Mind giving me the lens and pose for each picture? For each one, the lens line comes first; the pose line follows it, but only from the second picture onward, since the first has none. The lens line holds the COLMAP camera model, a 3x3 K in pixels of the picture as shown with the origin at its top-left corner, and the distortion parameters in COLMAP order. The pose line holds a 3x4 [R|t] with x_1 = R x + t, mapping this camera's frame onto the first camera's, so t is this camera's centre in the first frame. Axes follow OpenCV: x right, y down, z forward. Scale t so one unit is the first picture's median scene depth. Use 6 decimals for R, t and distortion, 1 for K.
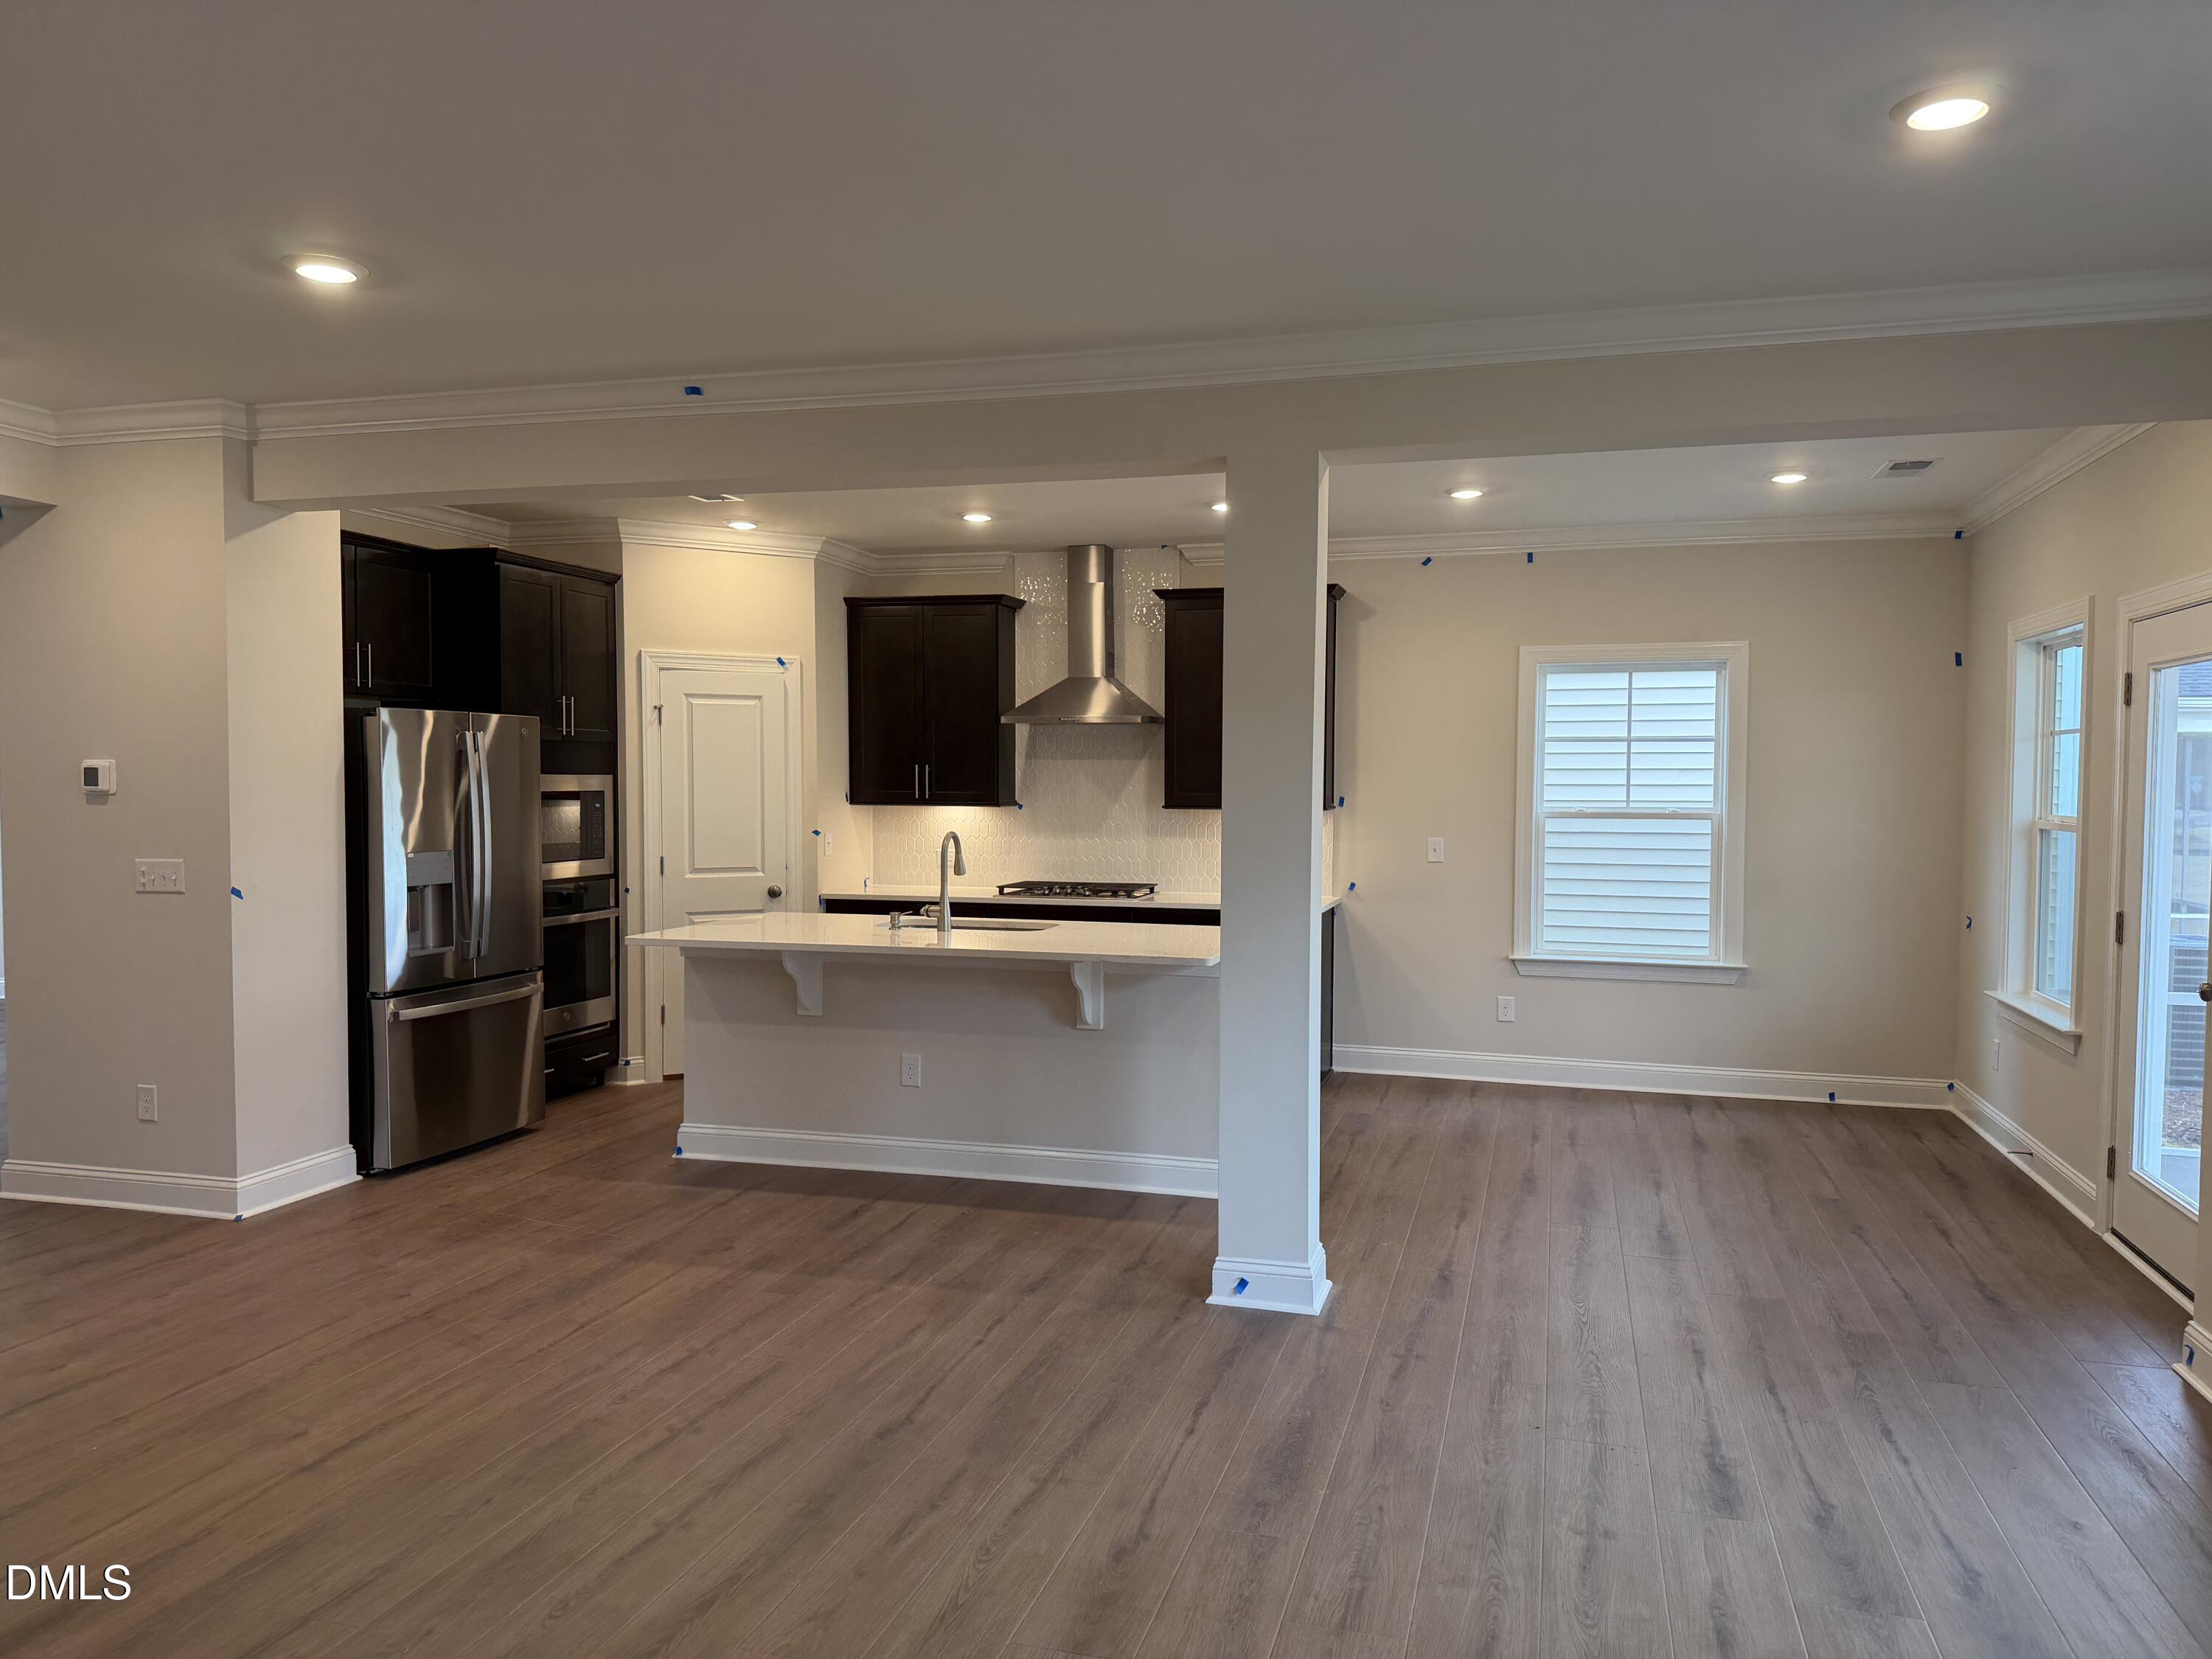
lens RADIAL K [[1555.2, 0, 1145.9], [0, 1555.2, 835.6], [0, 0, 1]] dist [0.037061, -0.049871]
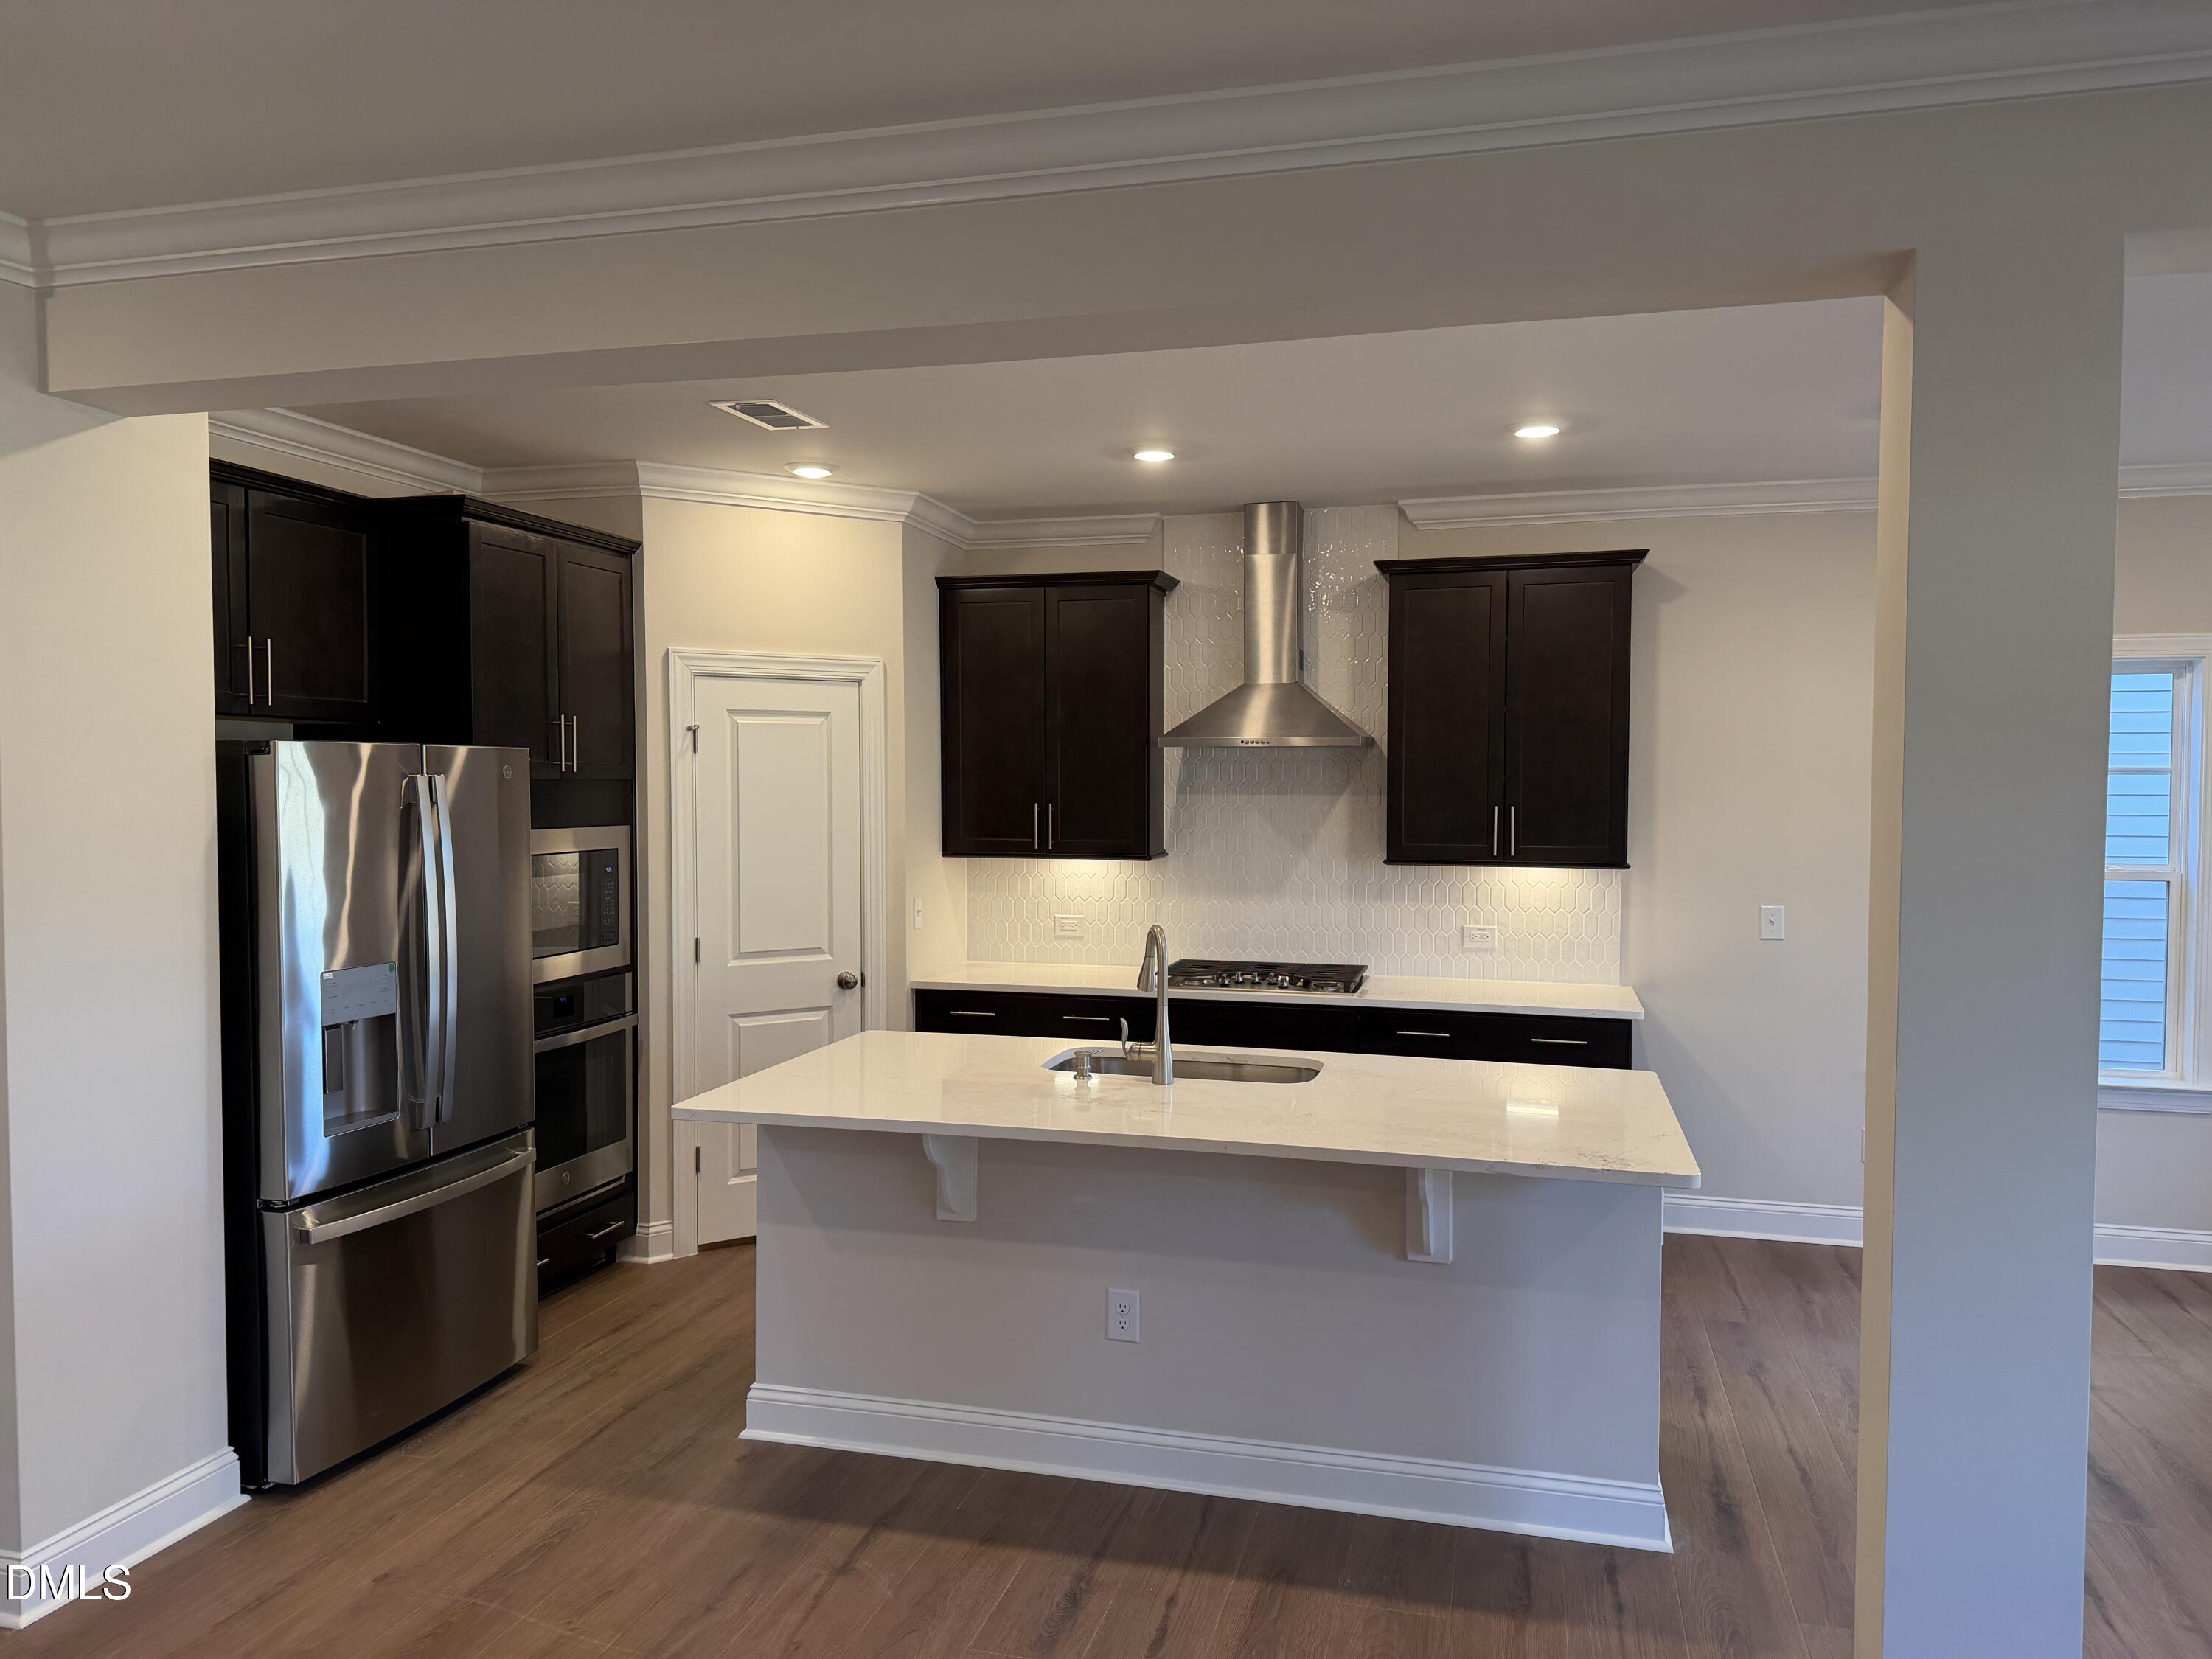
lens RADIAL K [[1551.5, 0, 1106.0], [0, 1551.5, 829.5], [0, 0, 1]] dist [0.039698, -0.045787]
pose [[0.999992, -0.003145, -0.002407, -0.131445], [0.003137, 0.999990, -0.003283, -0.035909], [0.002417, 0.003275, 0.999992, 0.313996]]
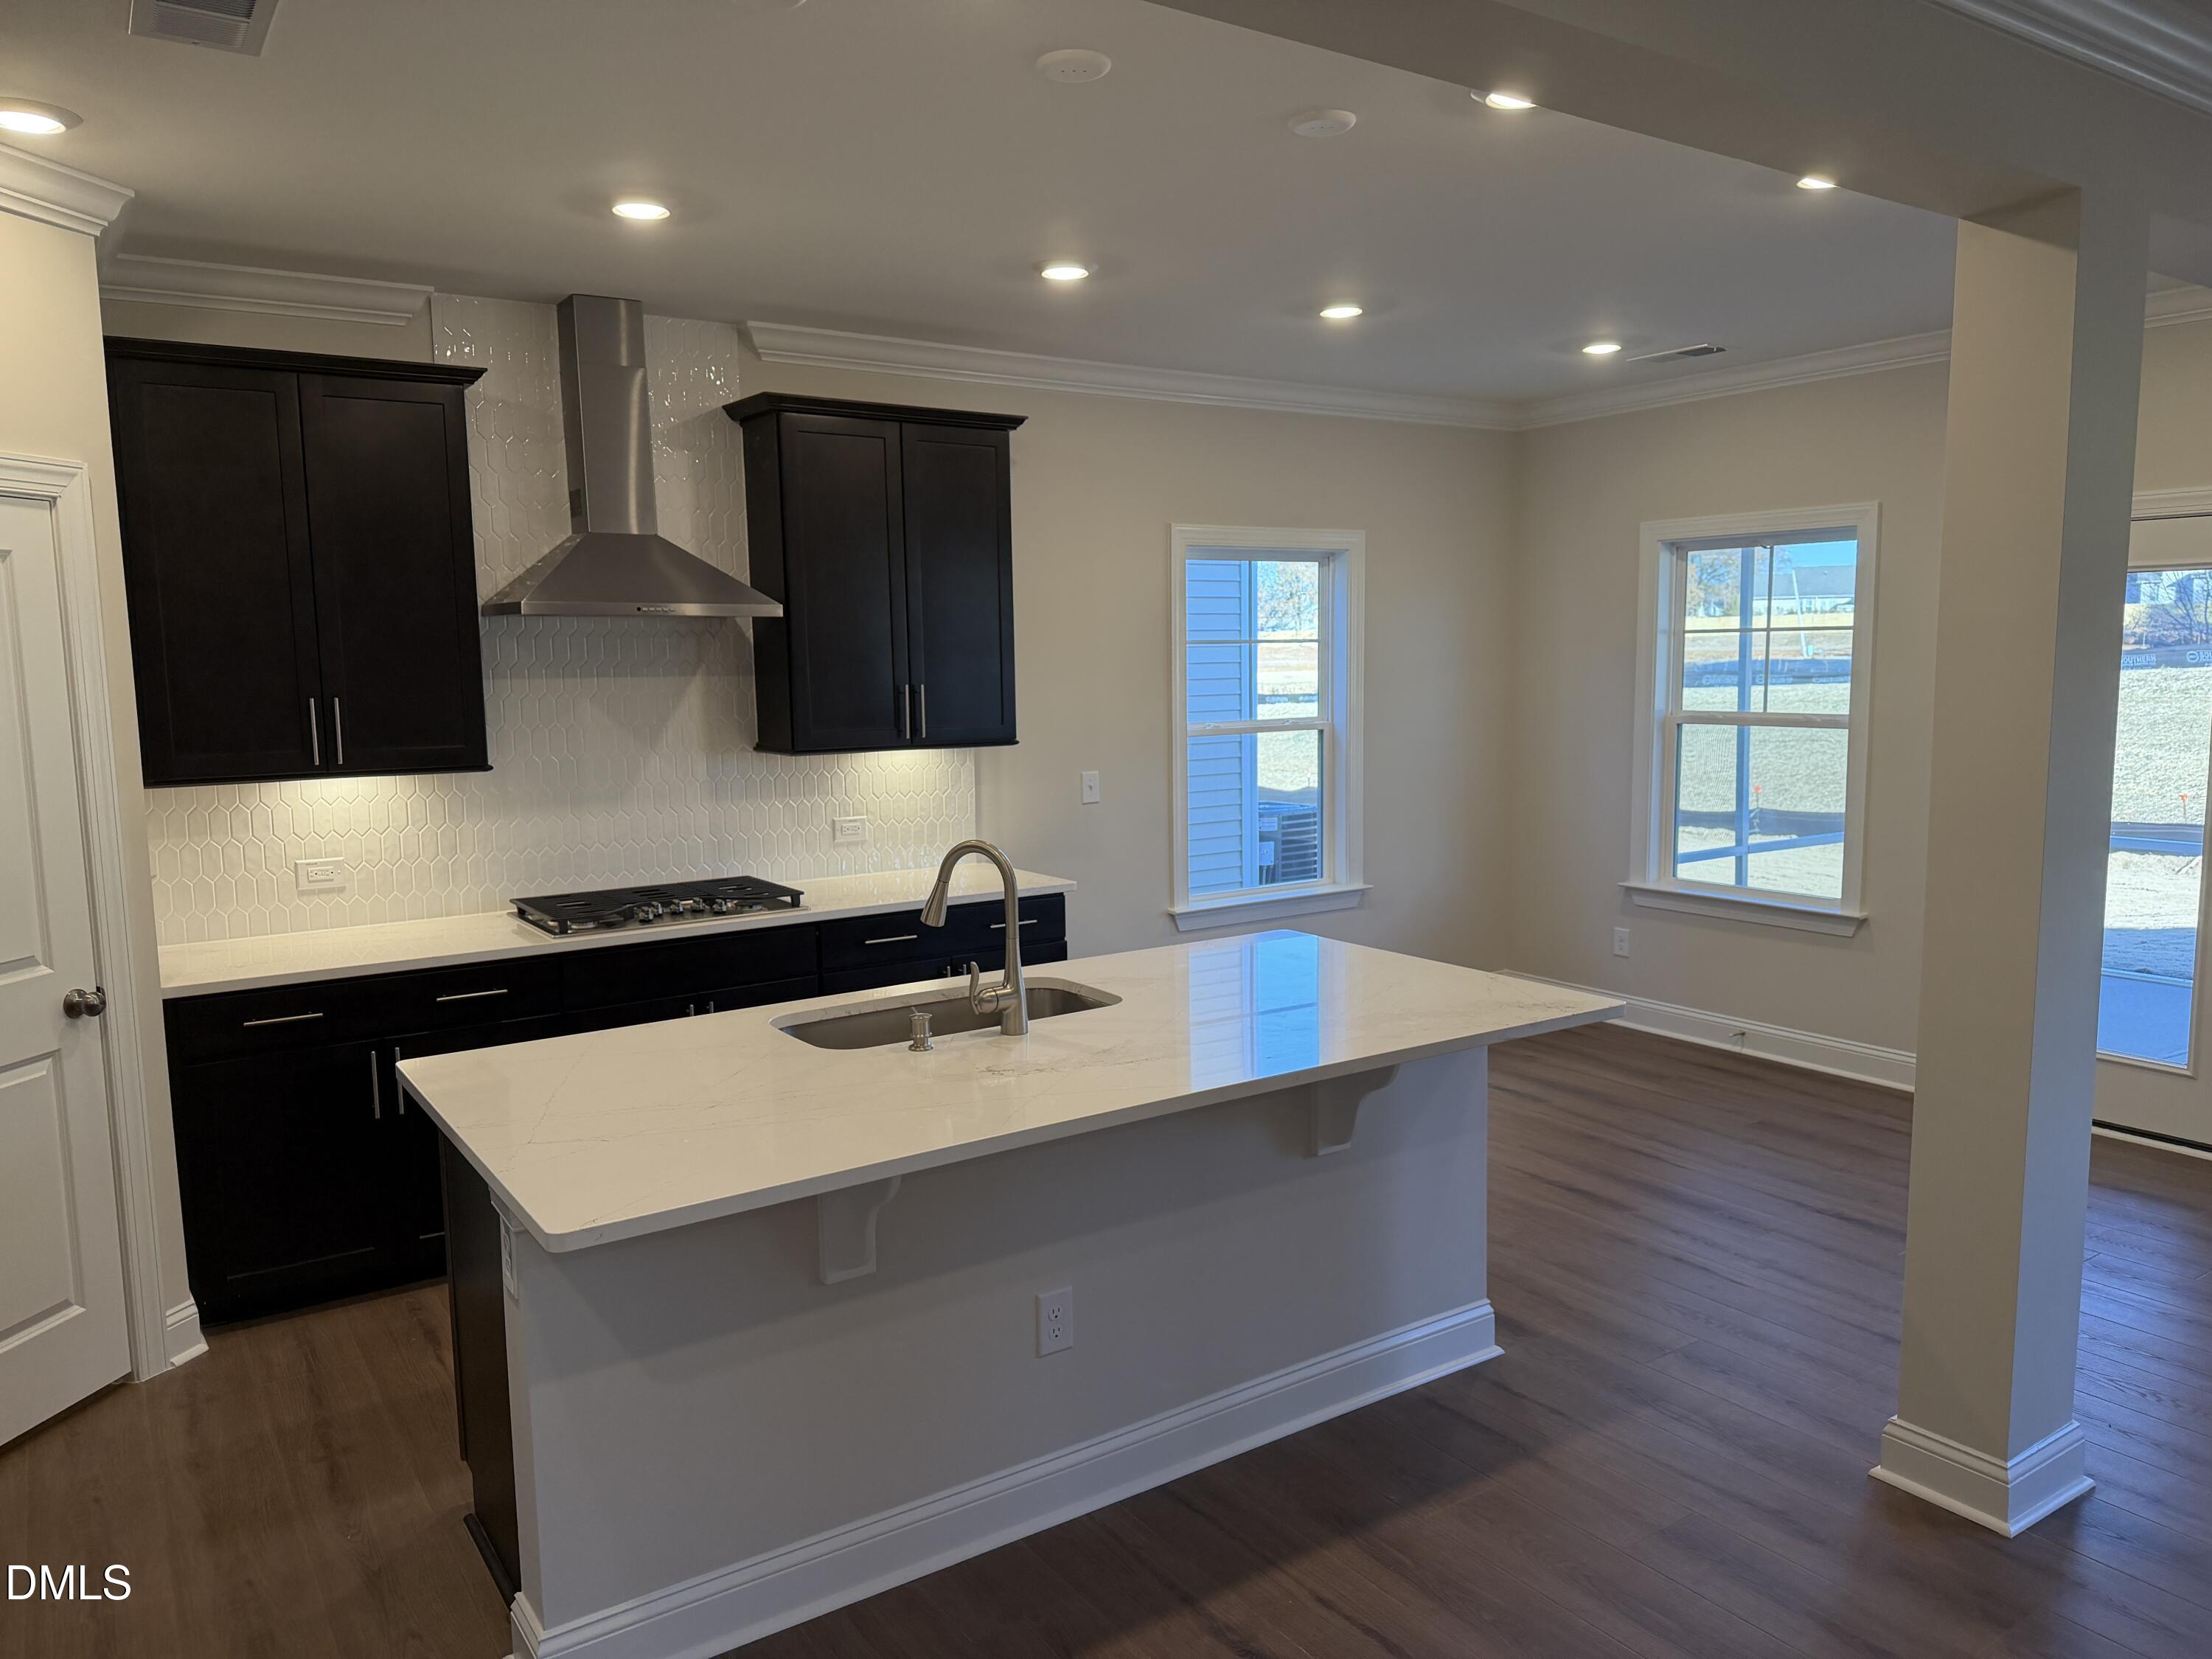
lens RADIAL K [[1555.2, 0, 1145.9], [0, 1555.2, 835.6], [0, 0, 1]] dist [0.037061, -0.049871]
pose [[0.644248, -0.104910, 0.757588, -0.418724], [0.047810, 0.994134, 0.097010, -0.044198], [-0.763321, -0.026278, 0.645484, 0.552814]]
